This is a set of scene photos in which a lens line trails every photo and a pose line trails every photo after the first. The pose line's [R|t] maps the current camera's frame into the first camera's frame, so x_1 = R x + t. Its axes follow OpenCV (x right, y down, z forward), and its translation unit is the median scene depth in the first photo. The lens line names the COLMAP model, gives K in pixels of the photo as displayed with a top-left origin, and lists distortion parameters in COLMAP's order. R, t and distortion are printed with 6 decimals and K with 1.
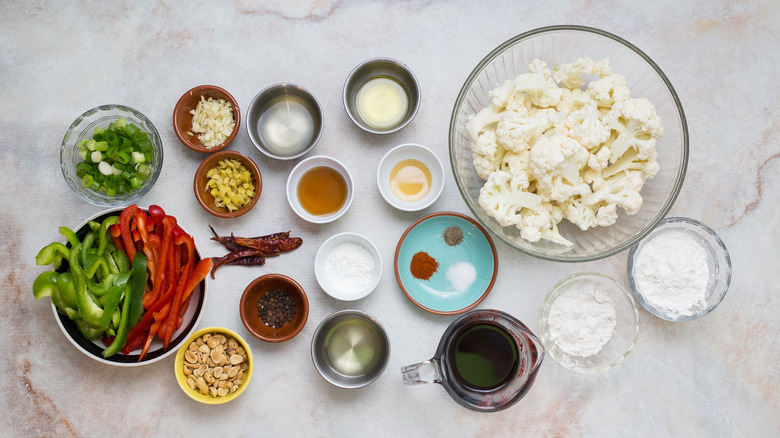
lens RADIAL K [[1170.3, 0, 387.9], [0, 1170.3, 216.0], [0, 0, 1]] dist [-0.139162, 0.000000]
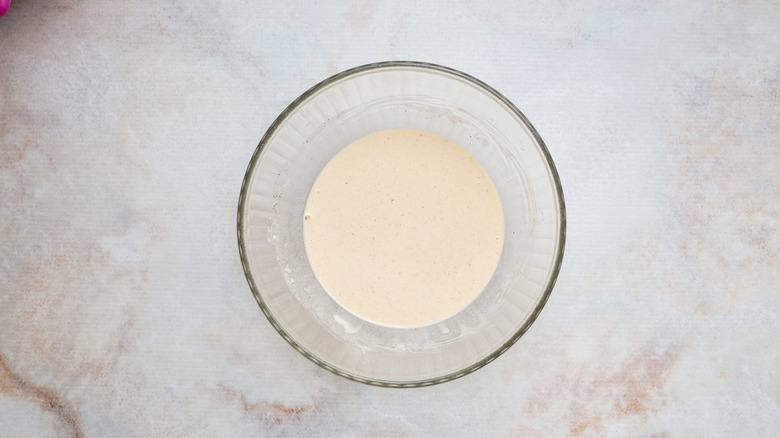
lens RADIAL K [[1170.3, 0, 391.4], [0, 1170.3, 215.8], [0, 0, 1]] dist [-0.139162, 0.000000]
pose [[0.998545, 0.048644, -0.023279, -0.001399], [-0.047598, 0.997917, 0.043548, 0.040467], [0.025349, -0.042376, 0.998780, 0.238969]]
